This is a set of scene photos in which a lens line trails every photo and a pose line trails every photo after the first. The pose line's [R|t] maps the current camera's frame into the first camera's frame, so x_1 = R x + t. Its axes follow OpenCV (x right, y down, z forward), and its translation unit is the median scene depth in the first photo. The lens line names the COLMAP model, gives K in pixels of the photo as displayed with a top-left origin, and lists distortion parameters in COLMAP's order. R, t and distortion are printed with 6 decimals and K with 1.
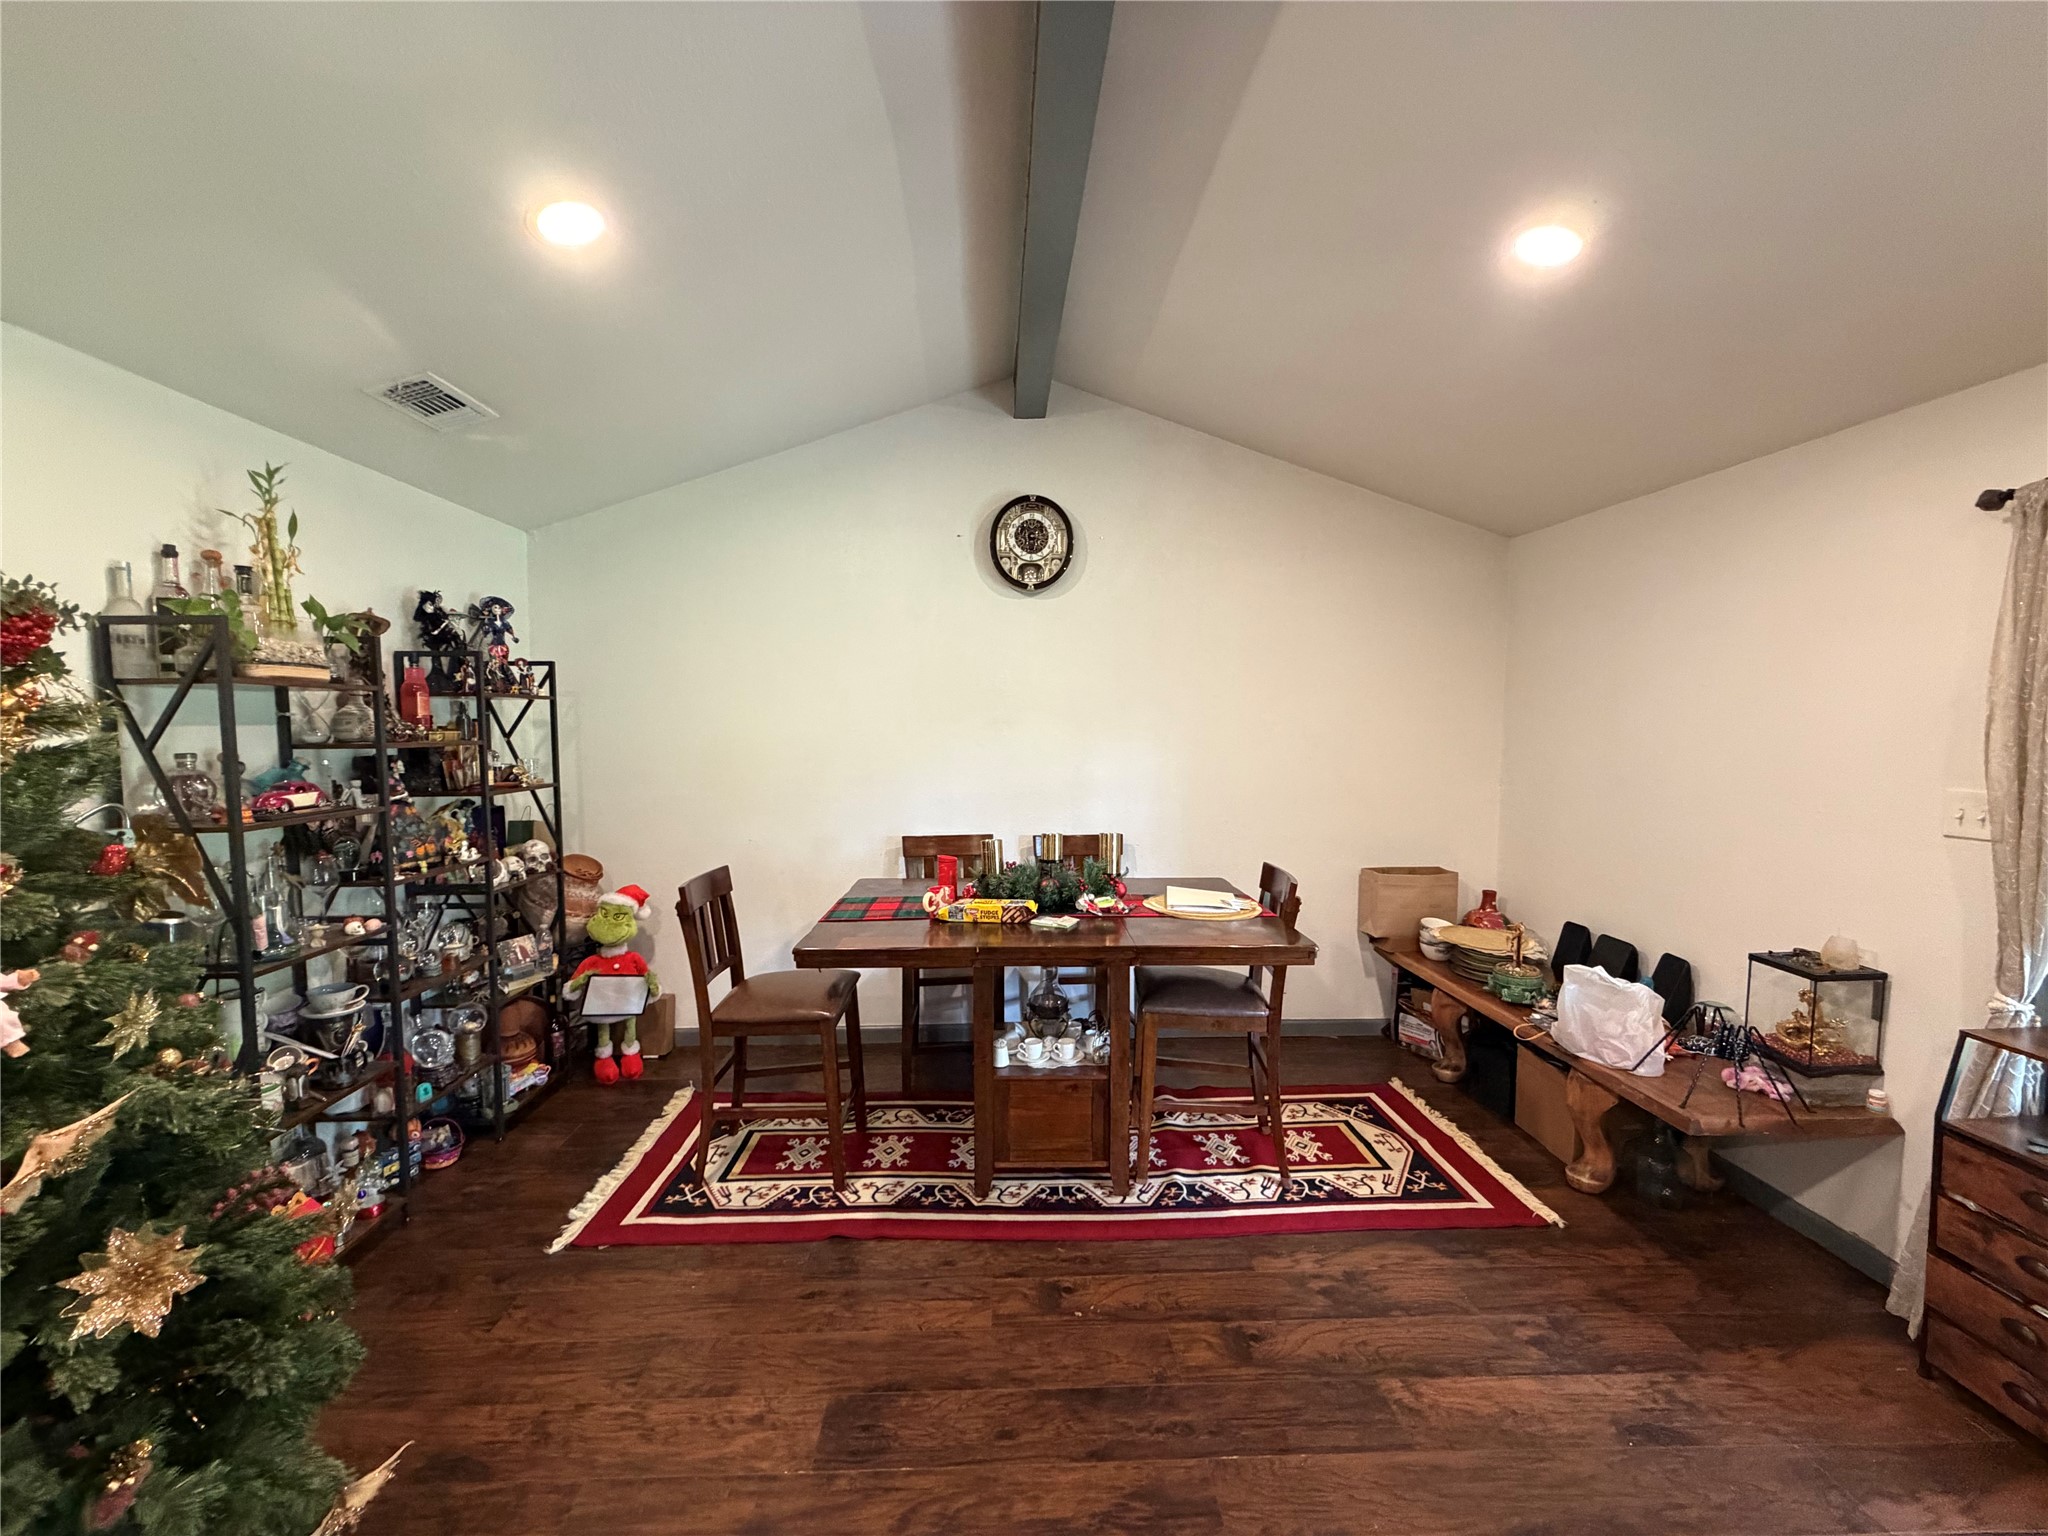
lens RADIAL K [[817.2, 0, 1018.1], [0, 817.2, 770.7], [0, 0, 1]] dist [0.000945, 0.000501]
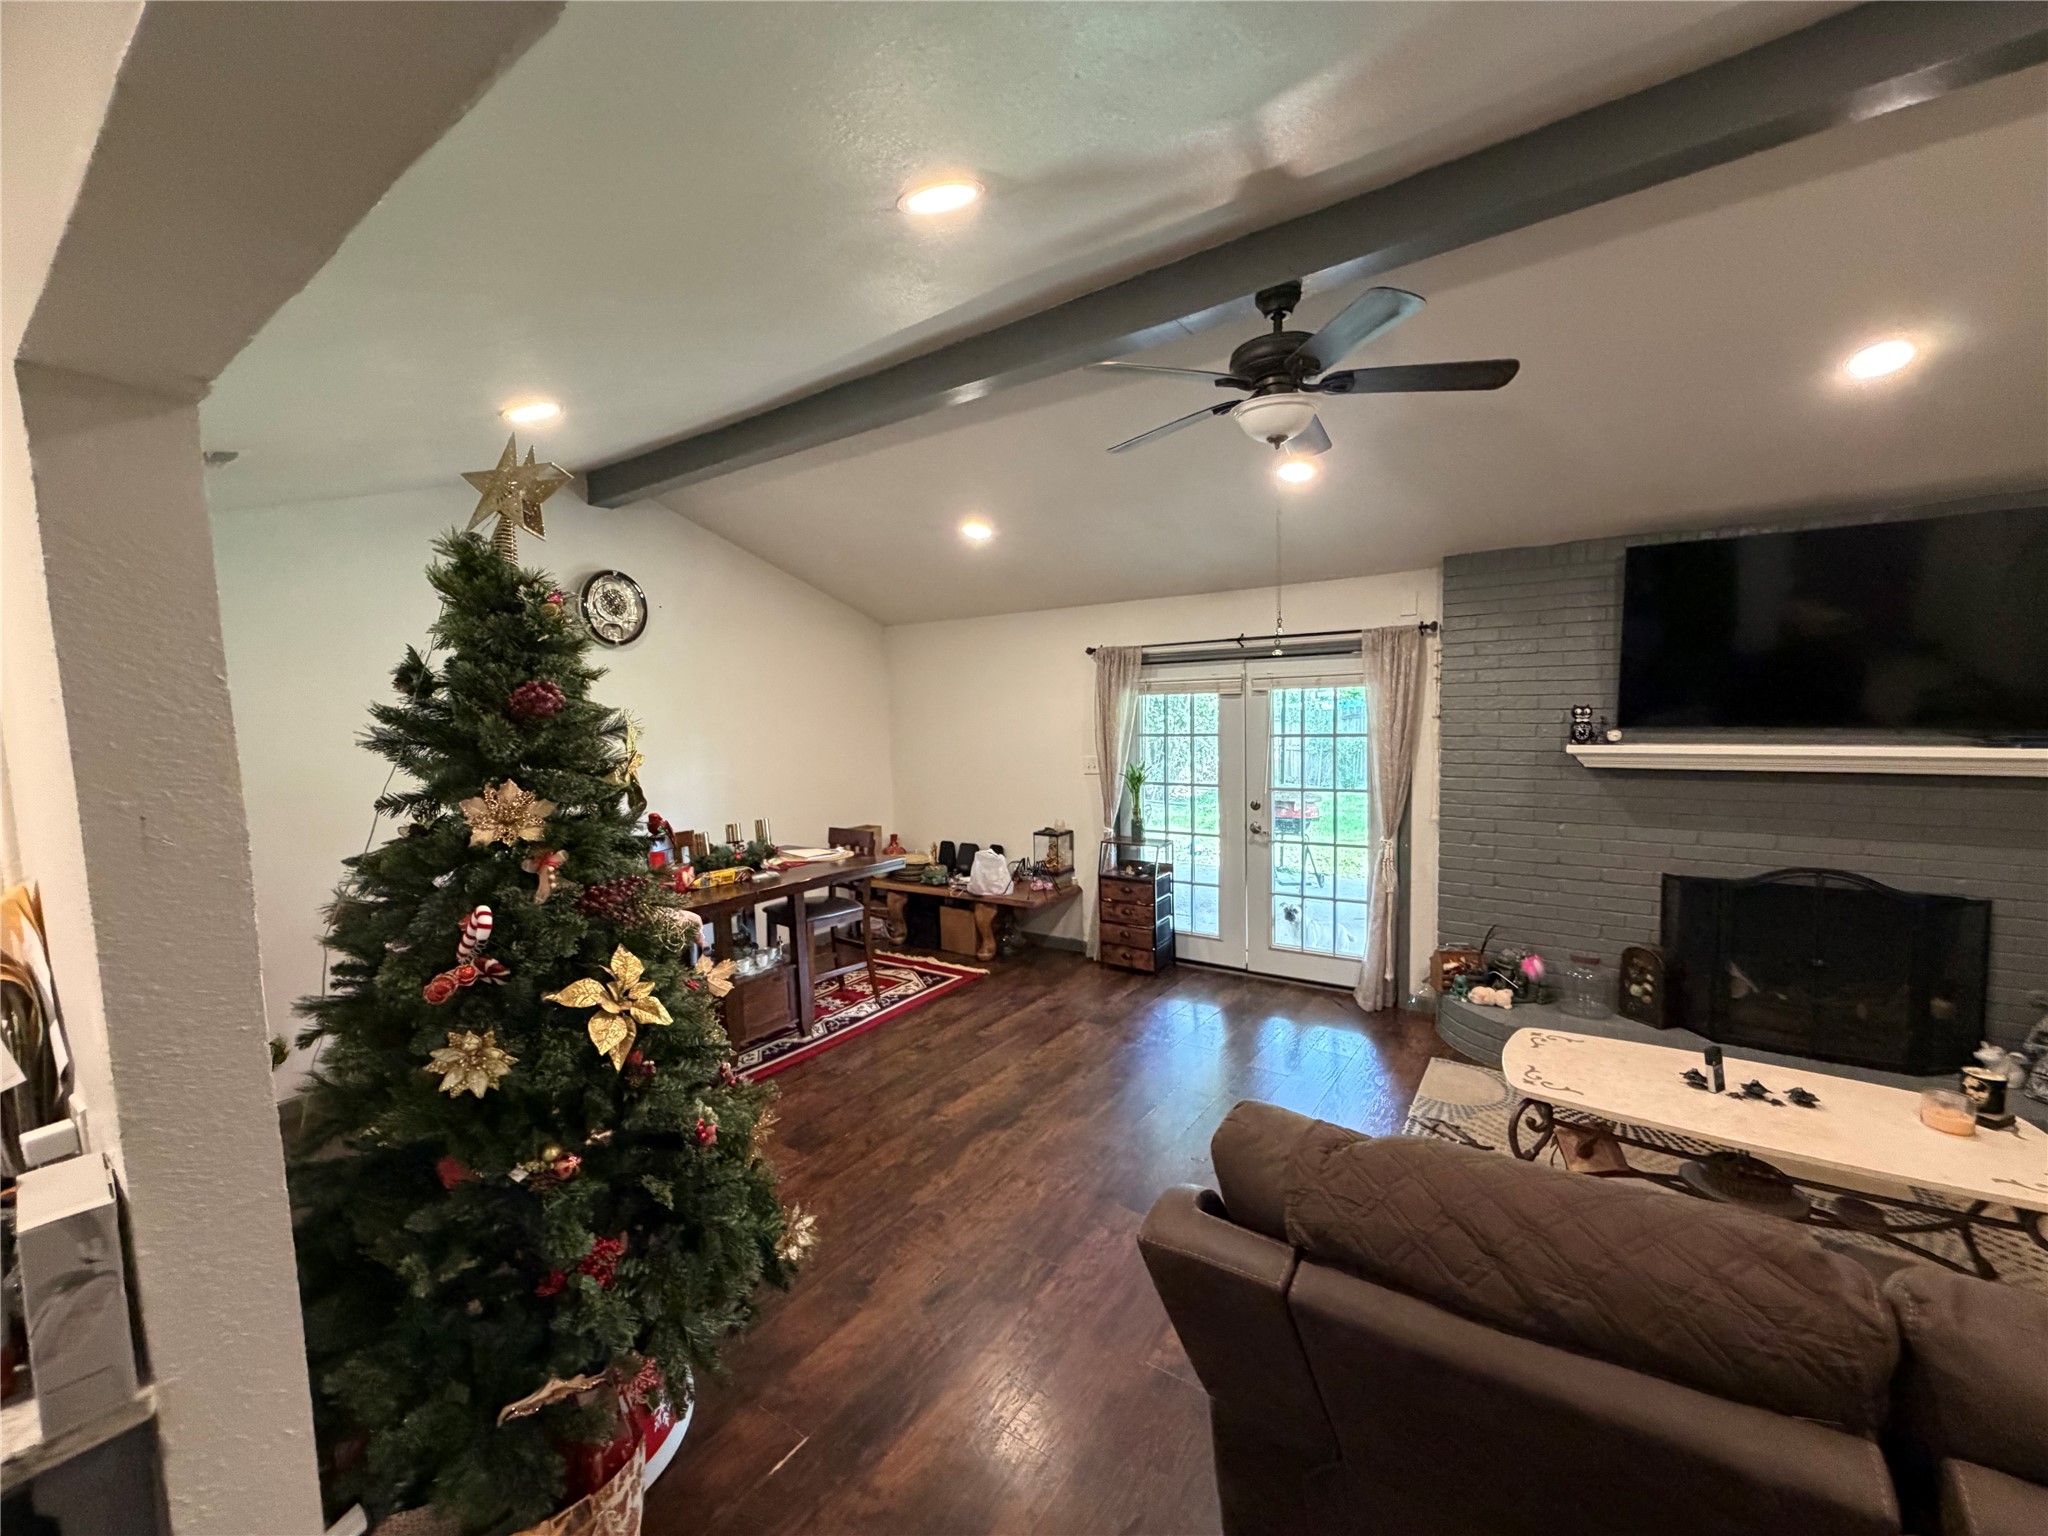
lens RADIAL K [[817.2, 0, 1018.1], [0, 817.2, 770.7], [0, 0, 1]] dist [0.000945, 0.000501]
pose [[0.603950, -0.074761, 0.793508, -0.876013], [0.079594, 0.996272, 0.033284, -0.029270], [-0.793038, 0.043057, 0.607649, -0.348349]]
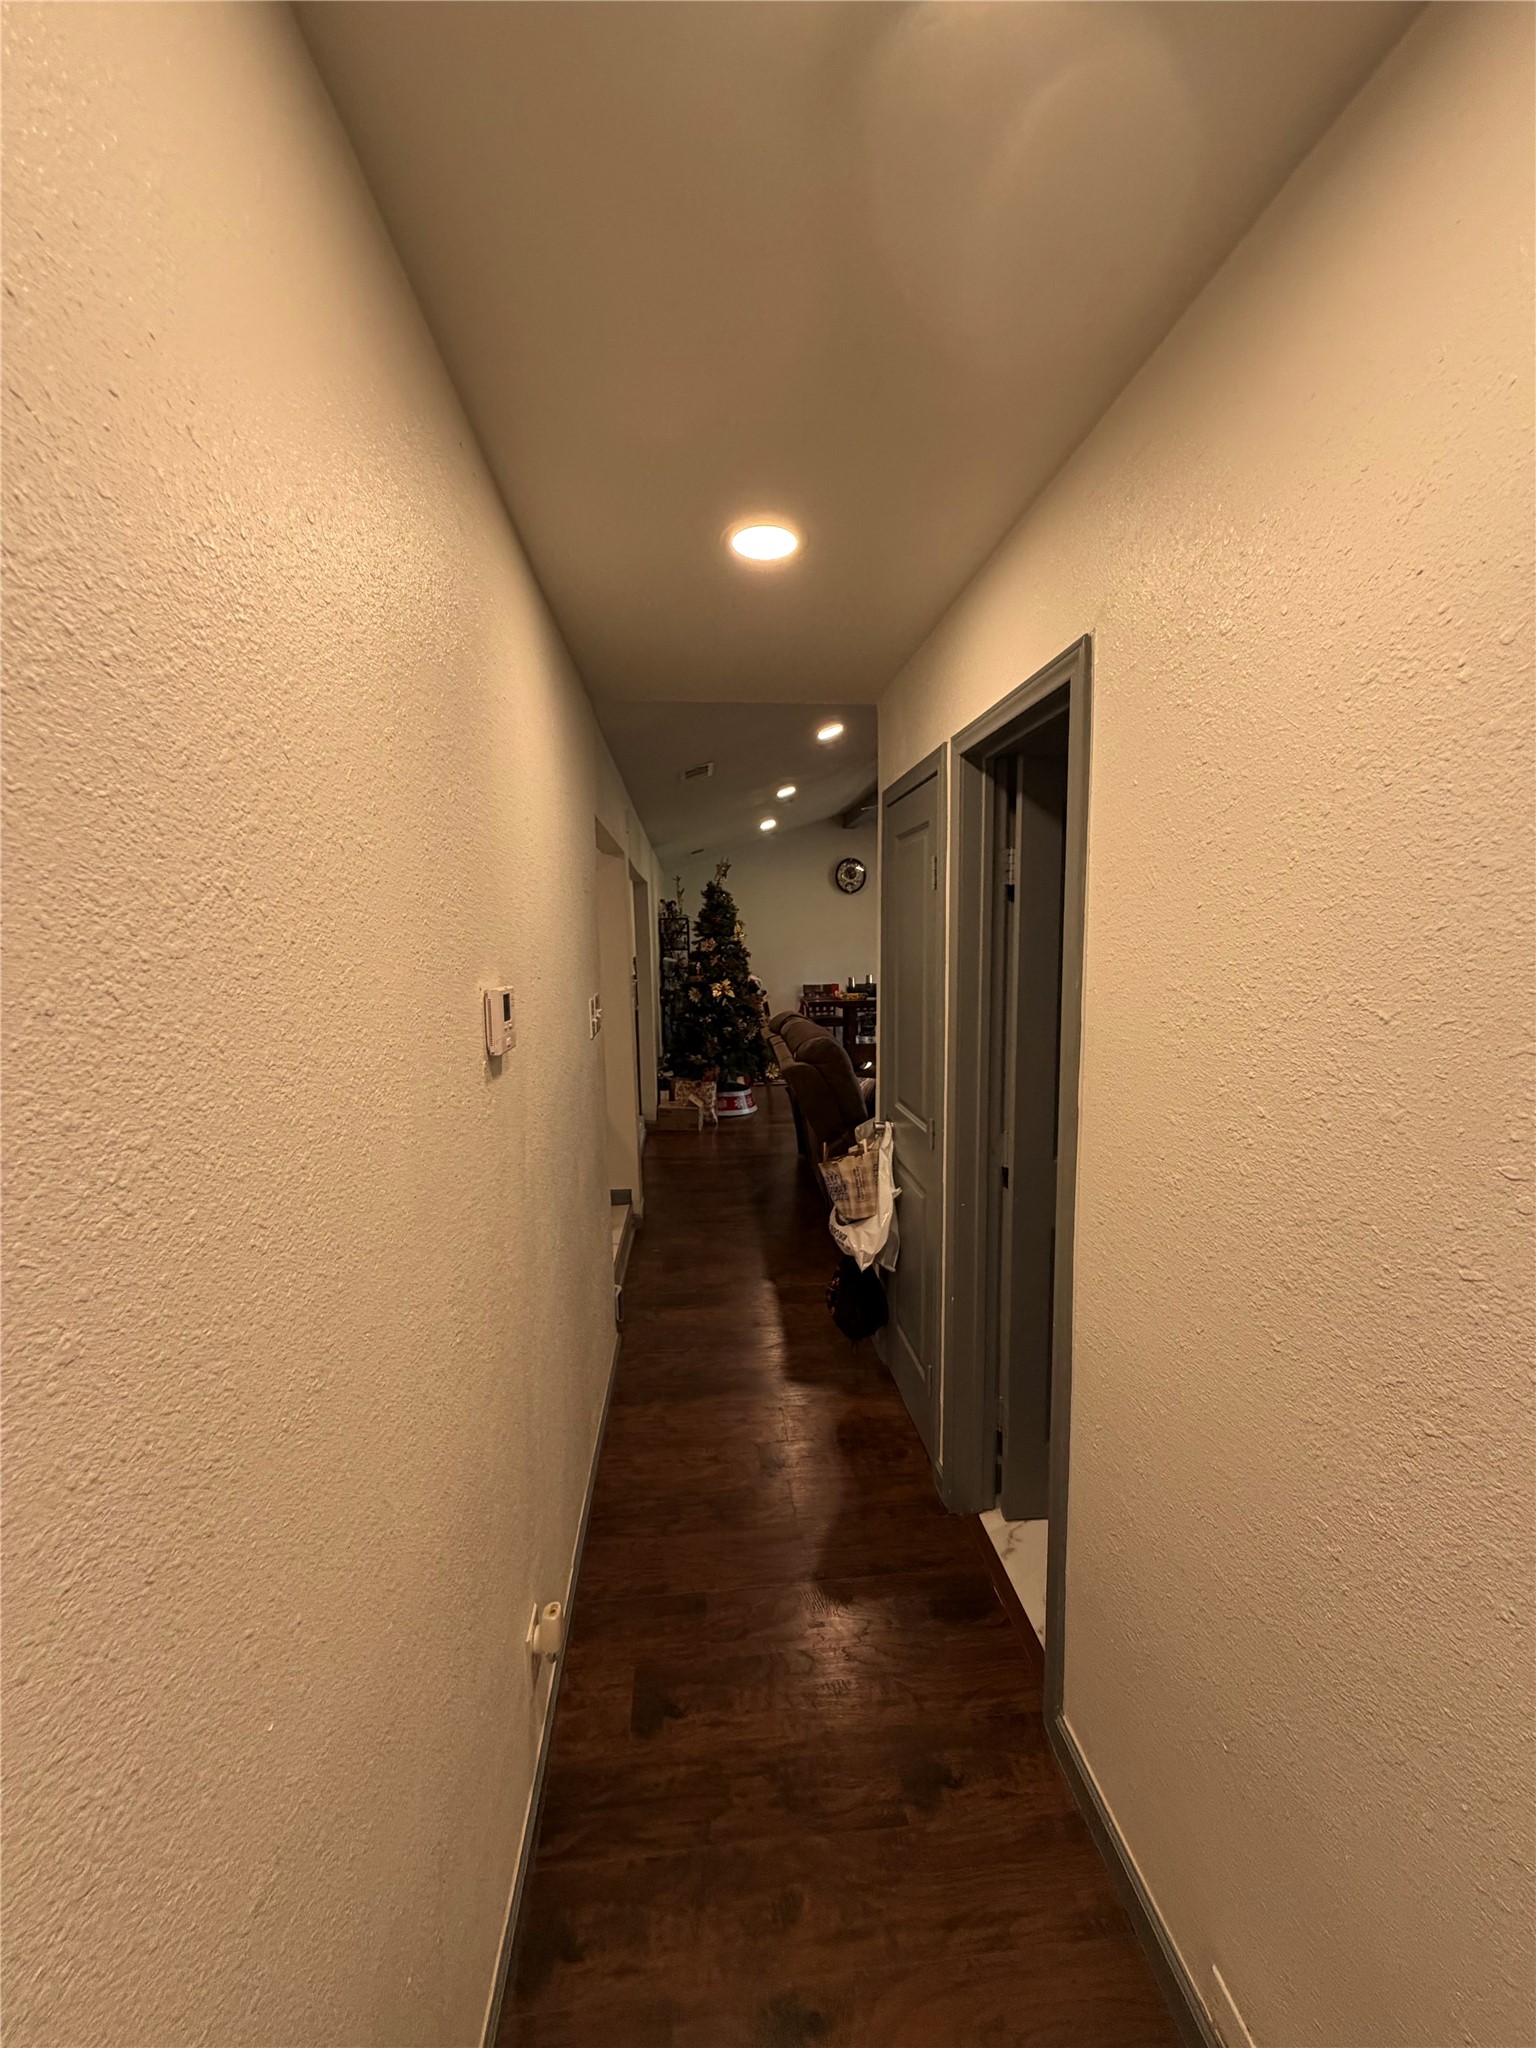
lens RADIAL K [[817.2, 0, 771.1], [0, 817.2, 1020.0], [0, 0, 1]] dist [0.000945, 0.000501]
pose [[0.997224, -0.012506, 0.073407, -0.627025], [0.010464, 0.999549, 0.028145, 0.165837], [-0.073726, -0.027299, 0.996905, -2.349103]]
